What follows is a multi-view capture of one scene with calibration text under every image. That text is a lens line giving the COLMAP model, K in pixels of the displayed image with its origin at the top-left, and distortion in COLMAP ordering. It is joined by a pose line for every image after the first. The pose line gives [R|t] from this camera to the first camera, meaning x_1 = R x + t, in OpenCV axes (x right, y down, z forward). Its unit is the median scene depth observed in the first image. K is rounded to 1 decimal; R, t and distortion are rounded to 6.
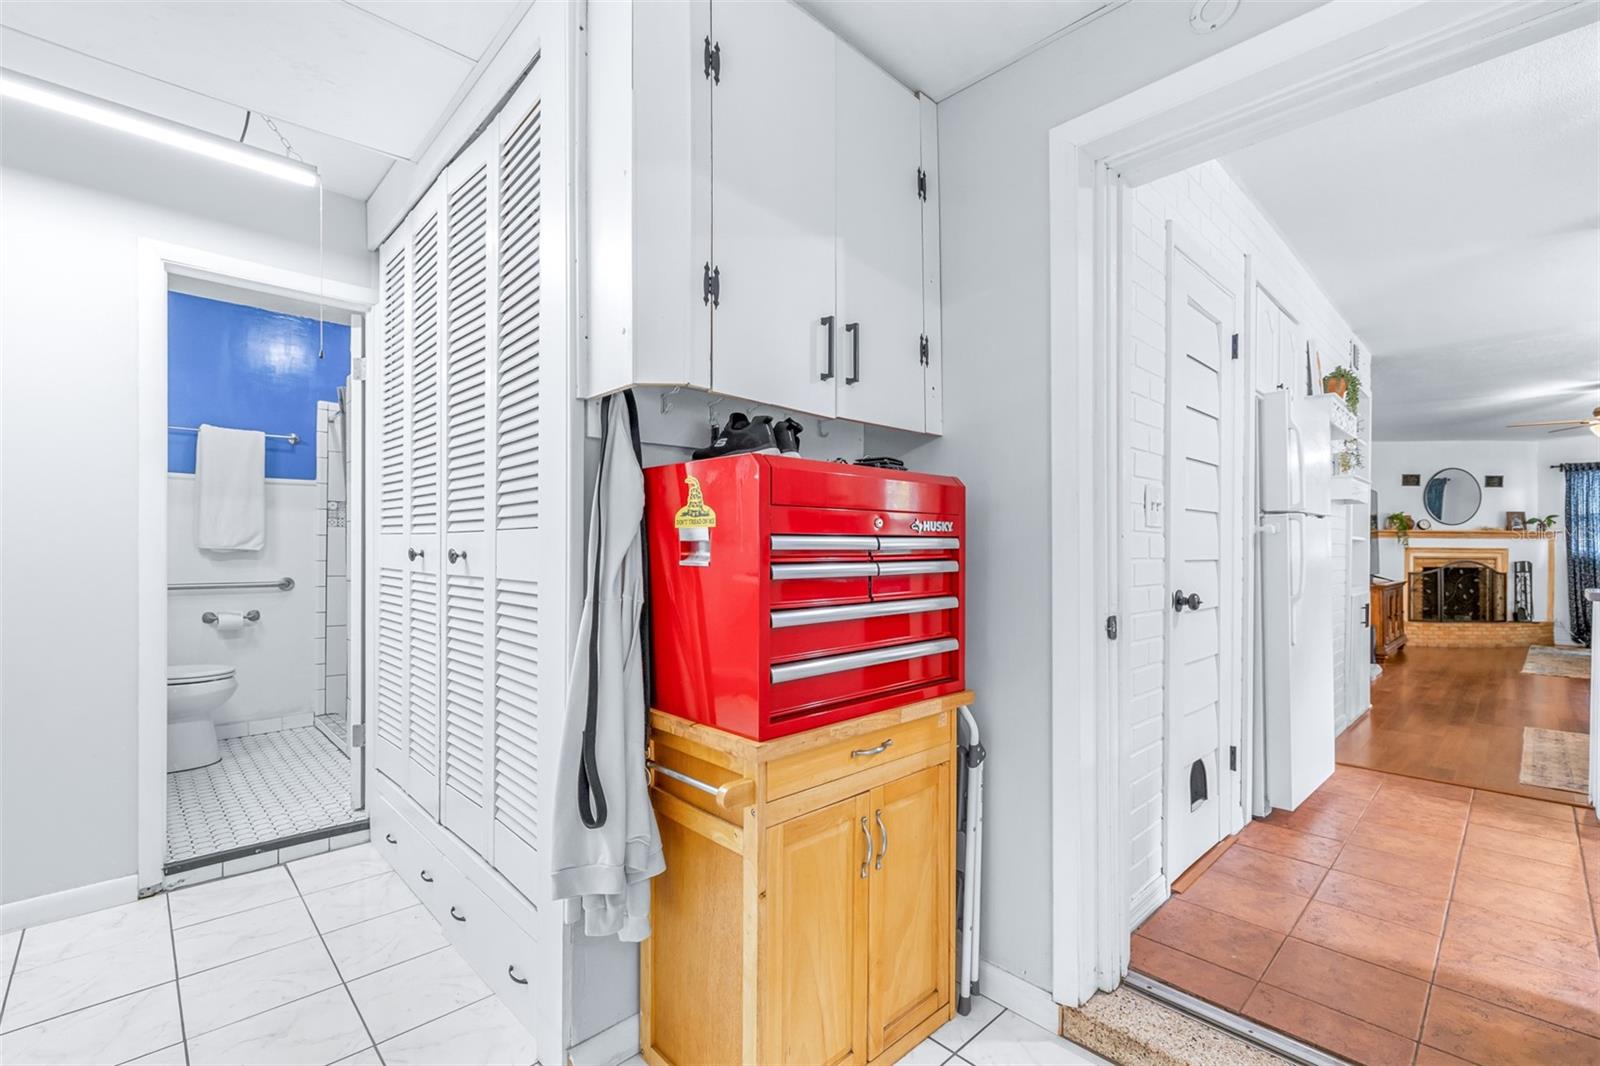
lens RADIAL K [[697.4, 0, 804.7], [0, 697.4, 543.0], [0, 0, 1]] dist [0.001924, 0.000195]
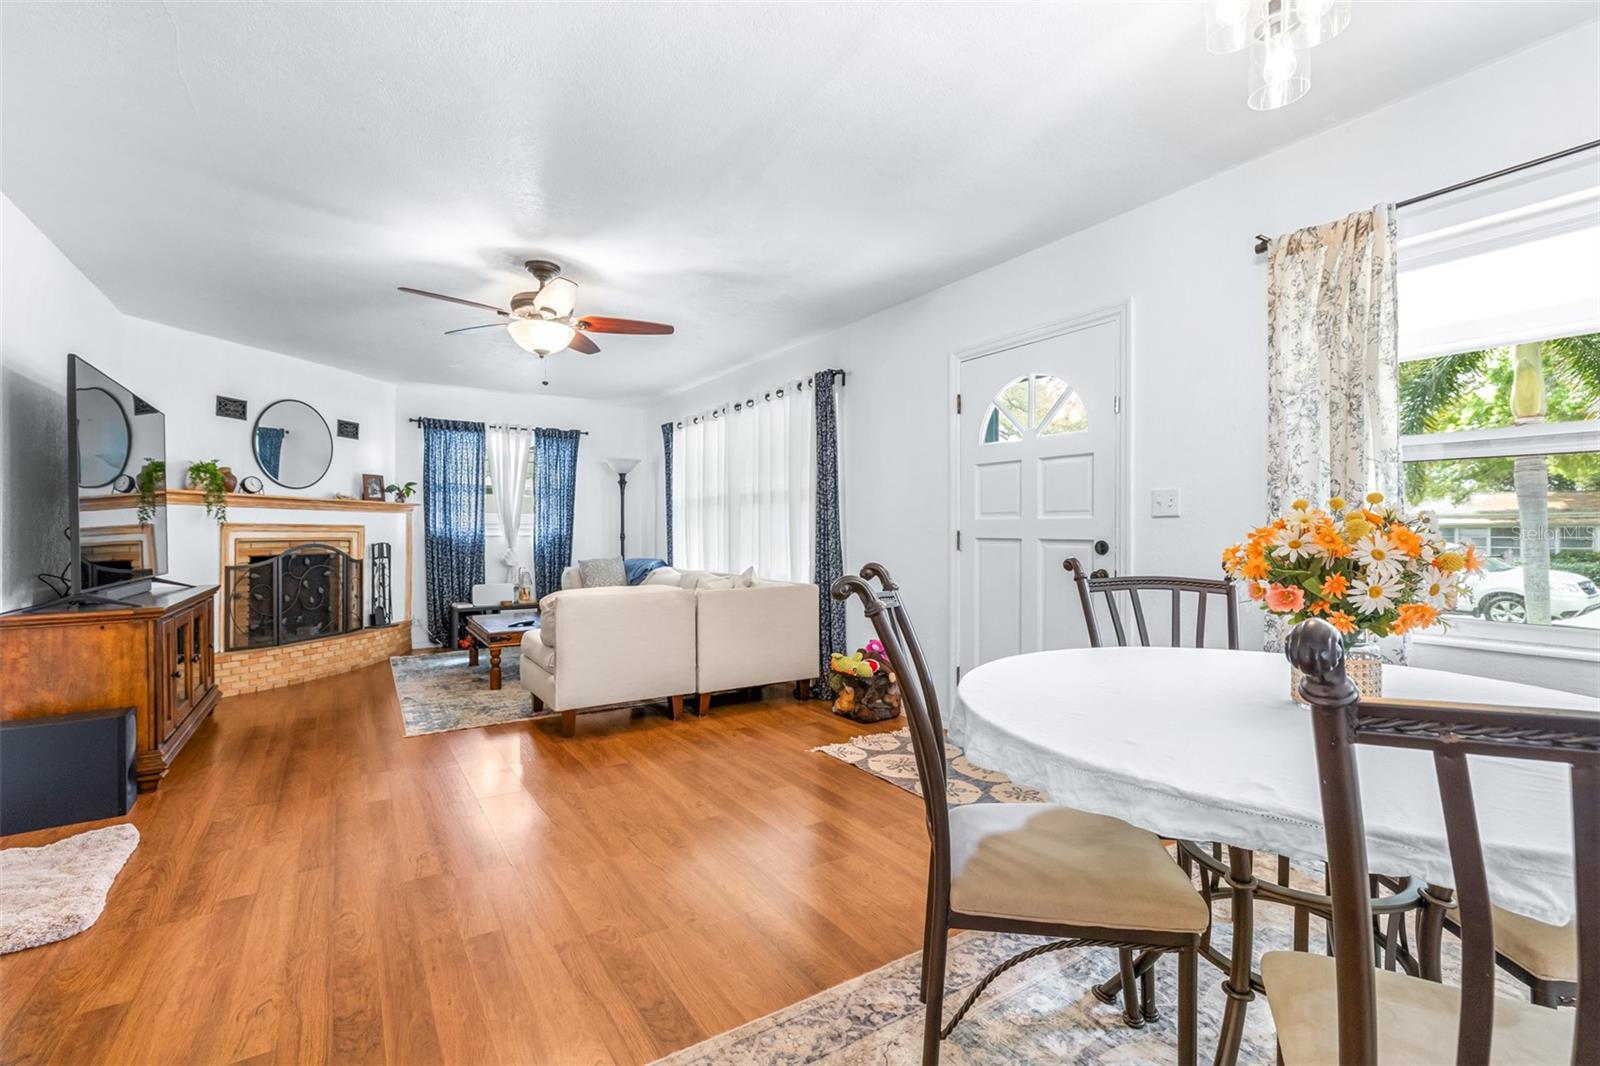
lens RADIAL K [[697.4, 0, 802.8], [0, 697.4, 529.0], [0, 0, 1]] dist [0.001924, 0.000195]
pose [[0.179975, -0.002763, 0.983667, 0.389203], [-0.010197, 0.999937, 0.004674, 0.003735], [-0.983618, -0.010871, 0.179935, 0.435265]]
